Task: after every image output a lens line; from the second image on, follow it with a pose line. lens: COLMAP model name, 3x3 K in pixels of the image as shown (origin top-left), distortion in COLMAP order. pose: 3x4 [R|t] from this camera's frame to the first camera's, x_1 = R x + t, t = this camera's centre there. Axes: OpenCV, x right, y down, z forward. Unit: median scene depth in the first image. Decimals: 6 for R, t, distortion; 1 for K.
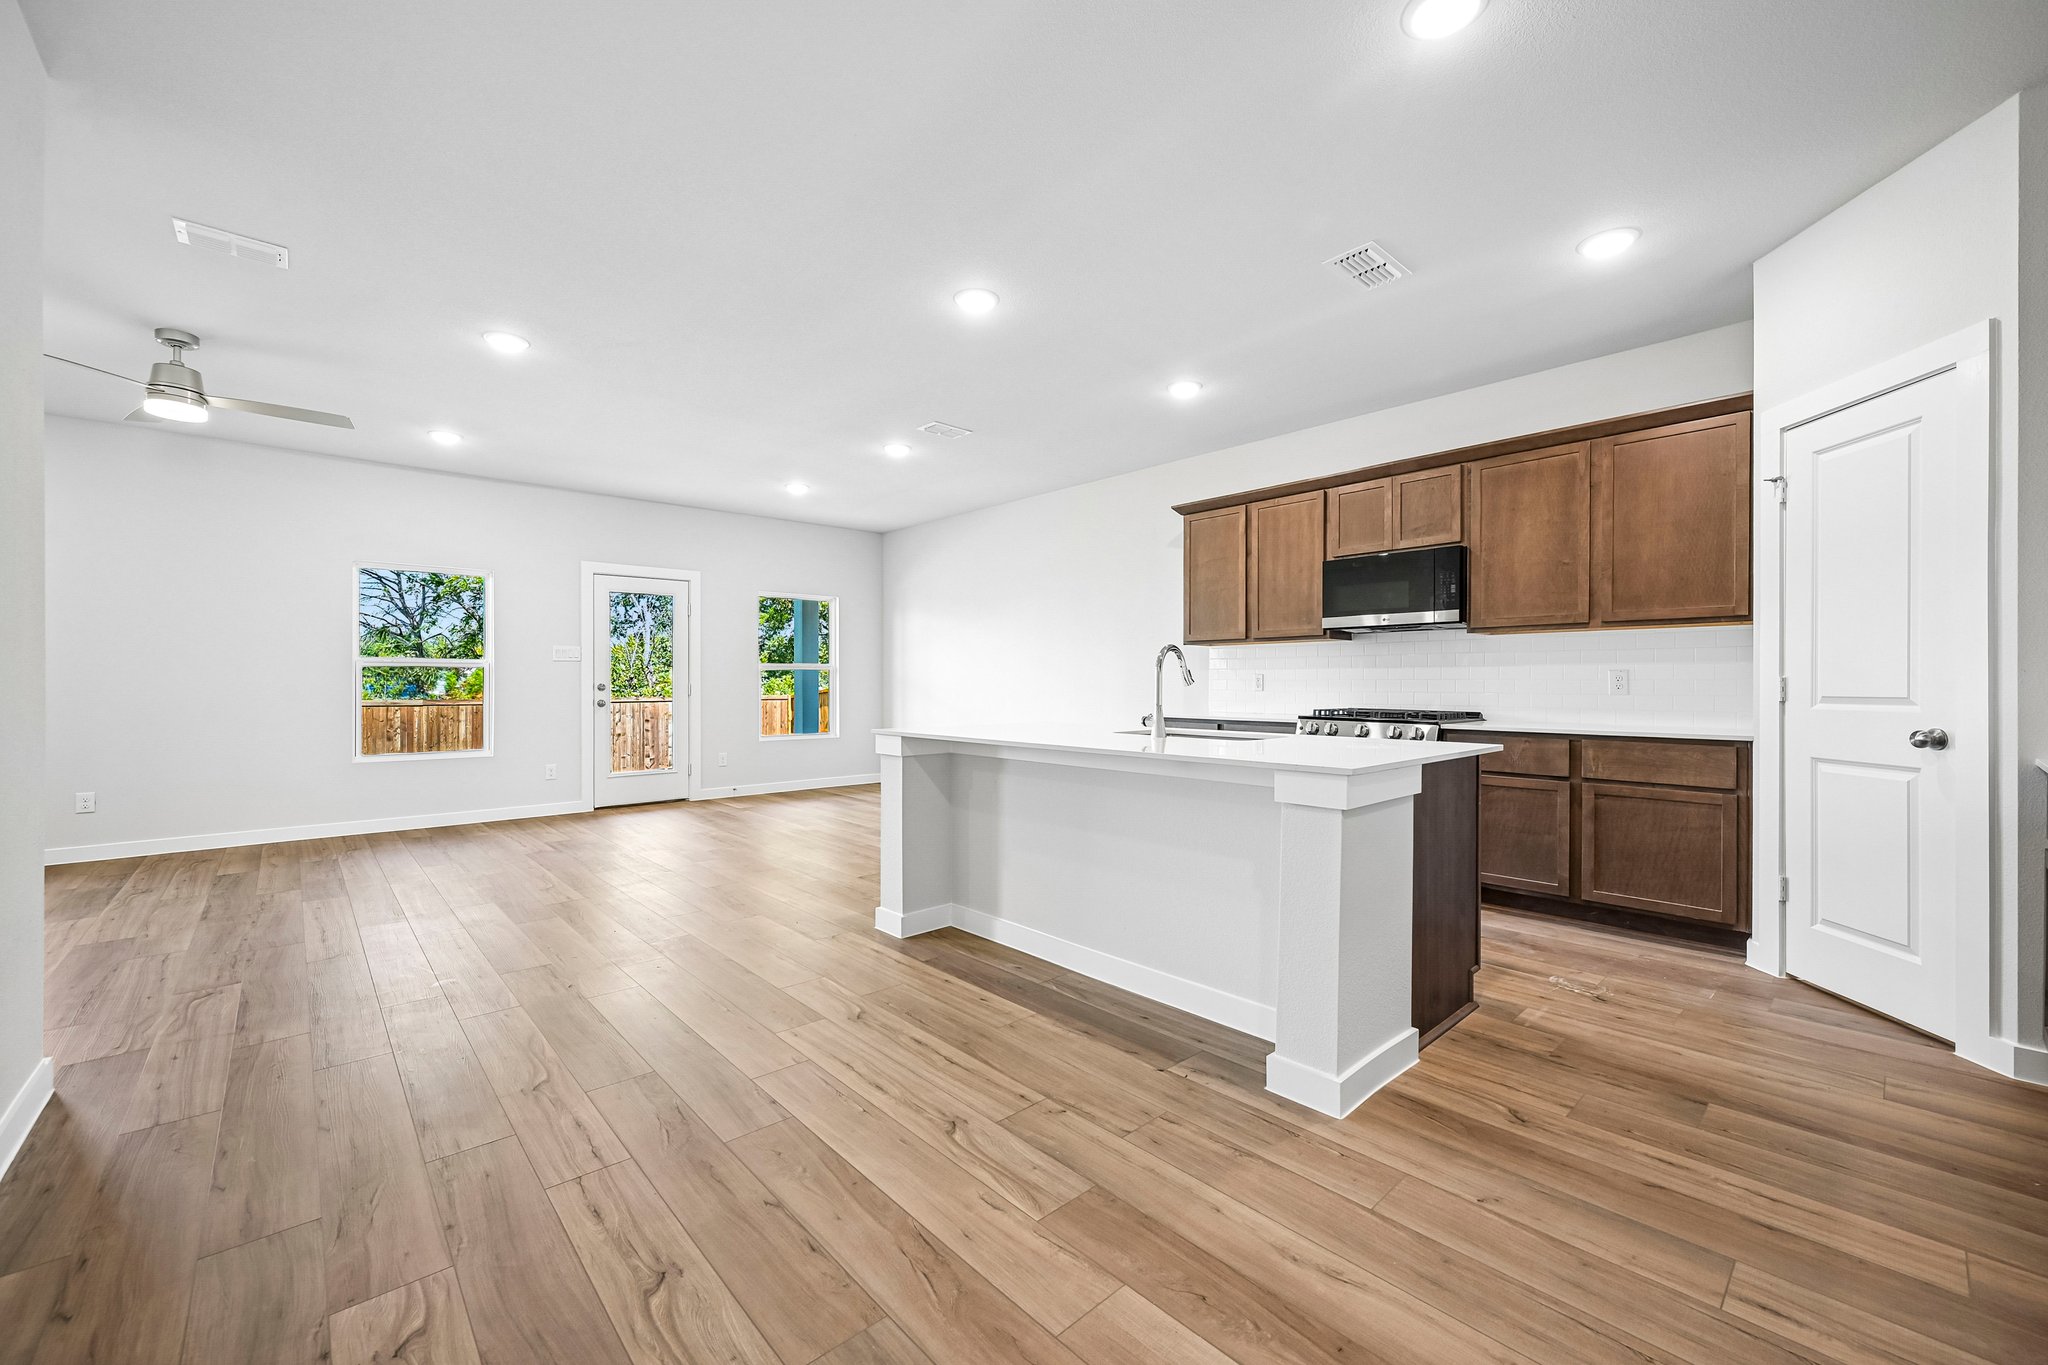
lens RADIAL K [[815.7, 0, 1034.6], [0, 815.7, 691.2], [0, 0, 1]] dist [0.002557, -0.001015]
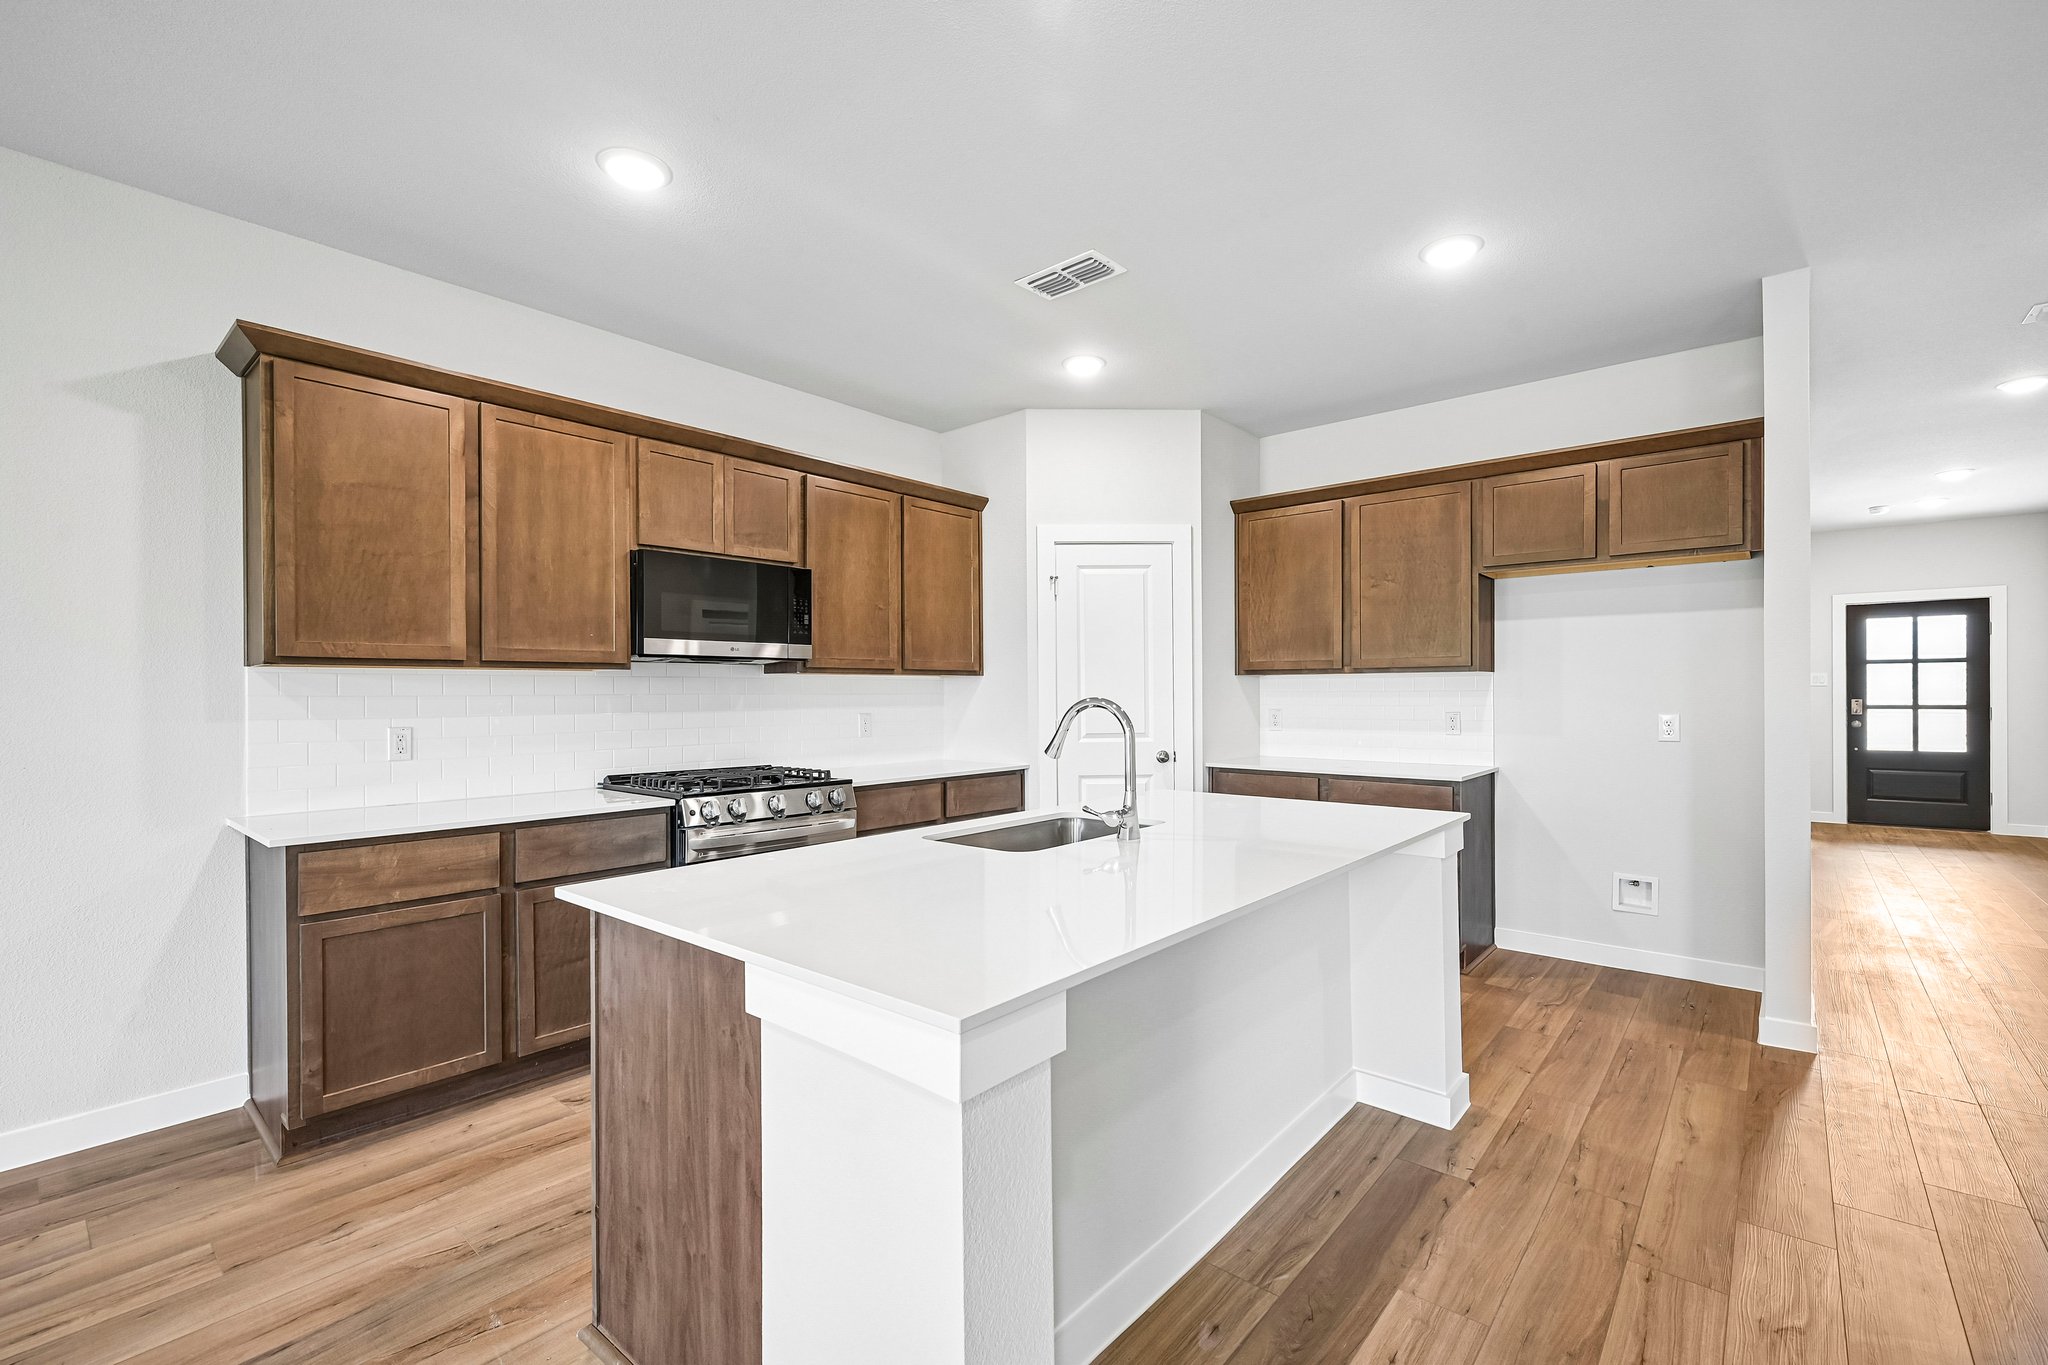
lens RADIAL K [[901.3, 0, 1021.5], [0, 901.3, 688.2], [0, 0, 1]] dist [0.001287, 0.000050]
pose [[-0.124242, 0.007432, 0.992224, -0.364482], [0.017754, 0.999829, -0.005266, -0.039322], [-0.992093, 0.016961, -0.124353, 0.759723]]
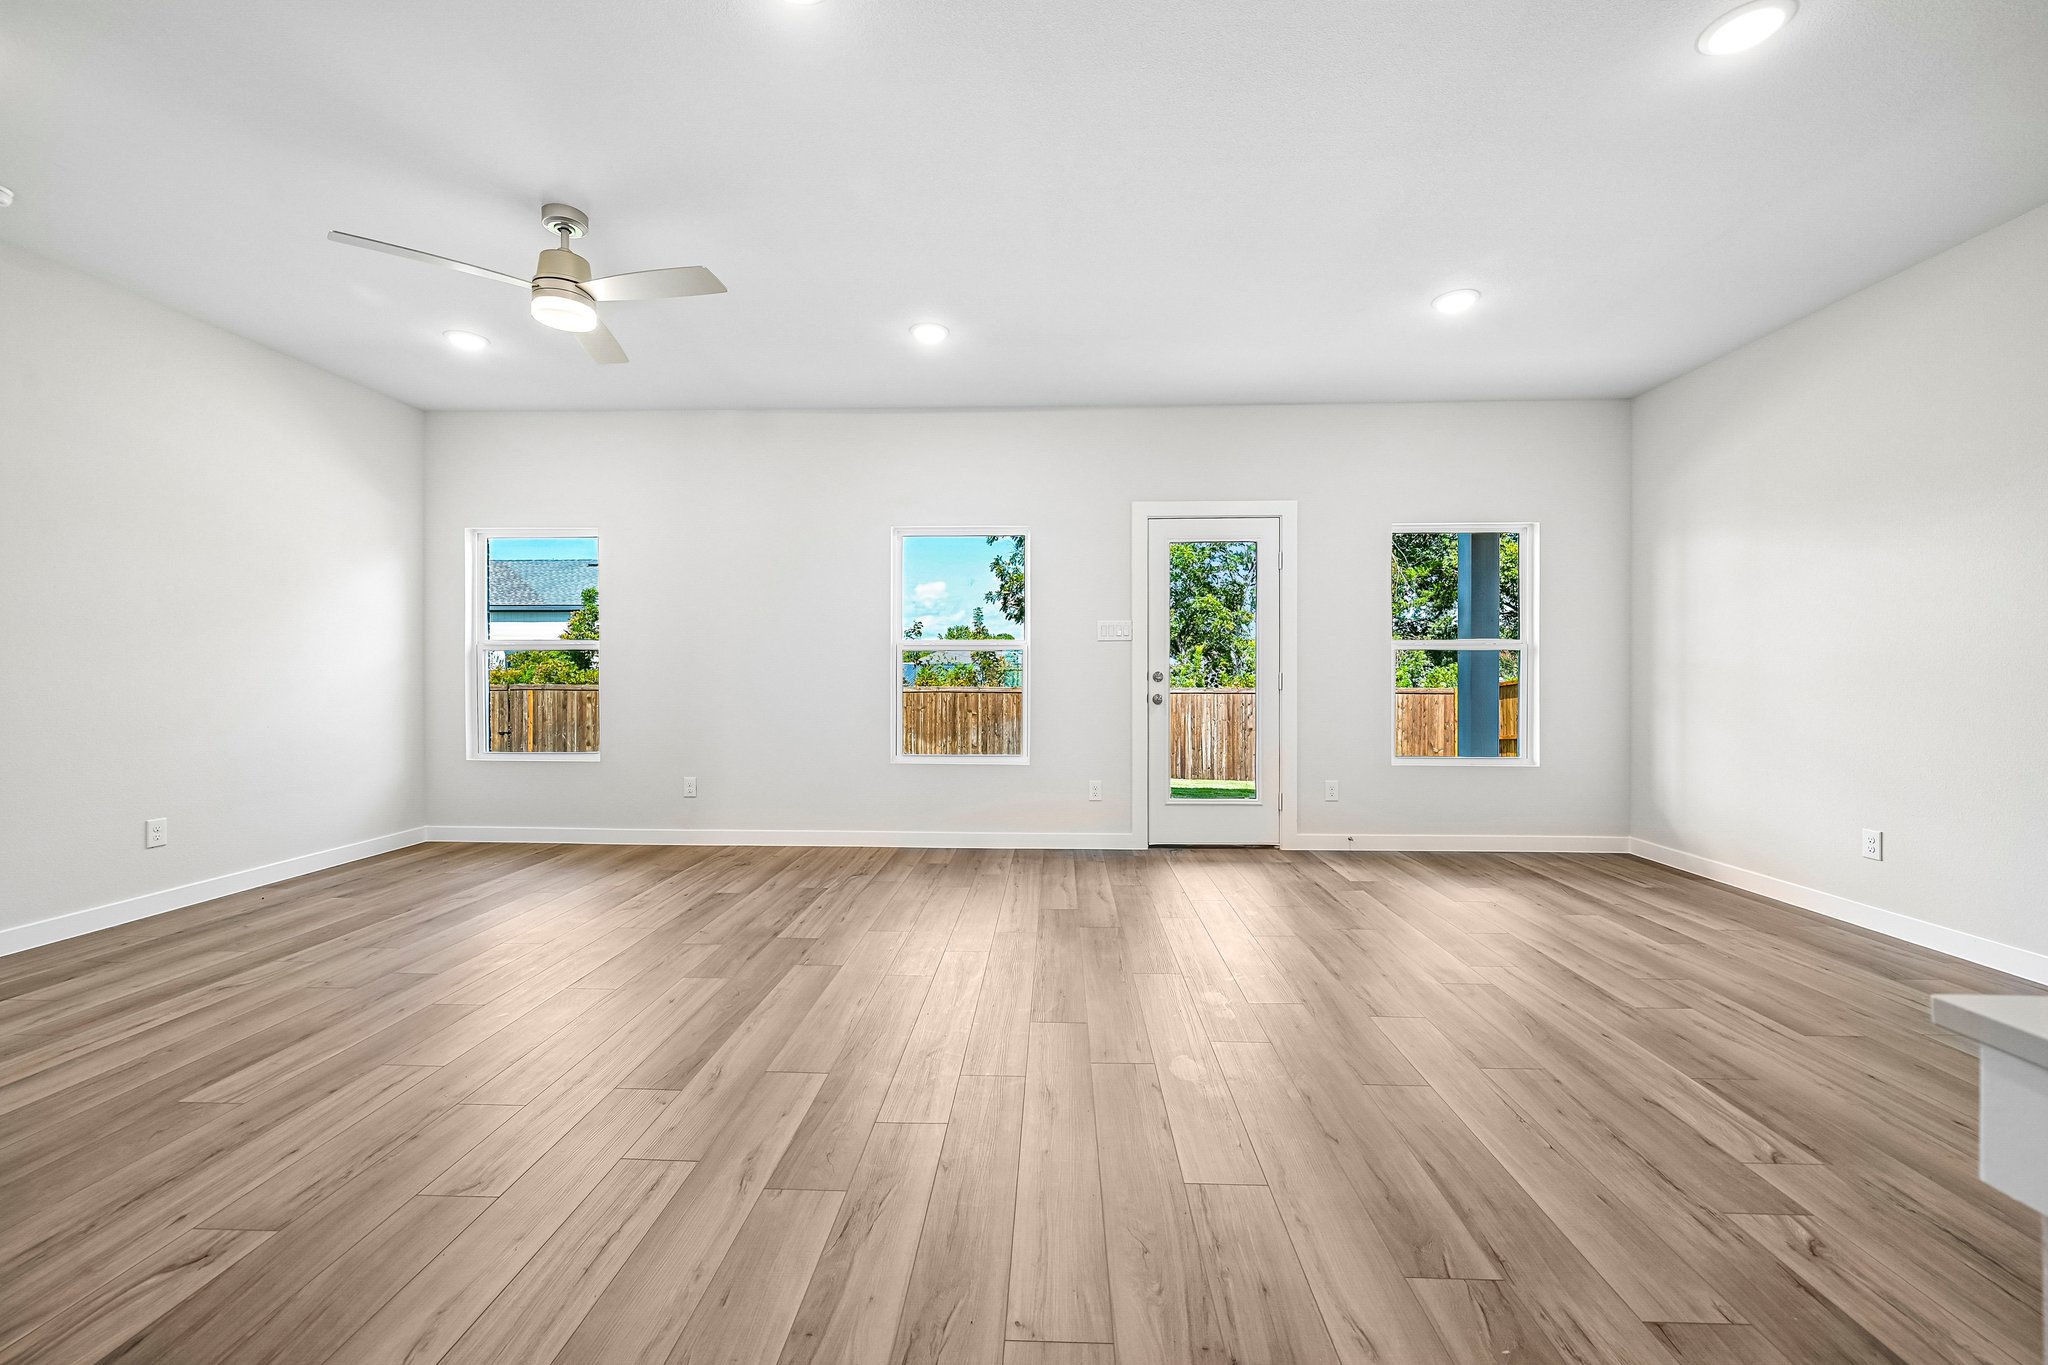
lens RADIAL K [[815.7, 0, 1016.8], [0, 815.7, 676.8], [0, 0, 1]] dist [0.002557, -0.001015]
pose [[0.702542, 0.006525, -0.711612, -0.157096], [-0.010383, 0.999946, -0.001081, -0.004080], [0.711566, 0.008148, 0.702572, 0.587270]]
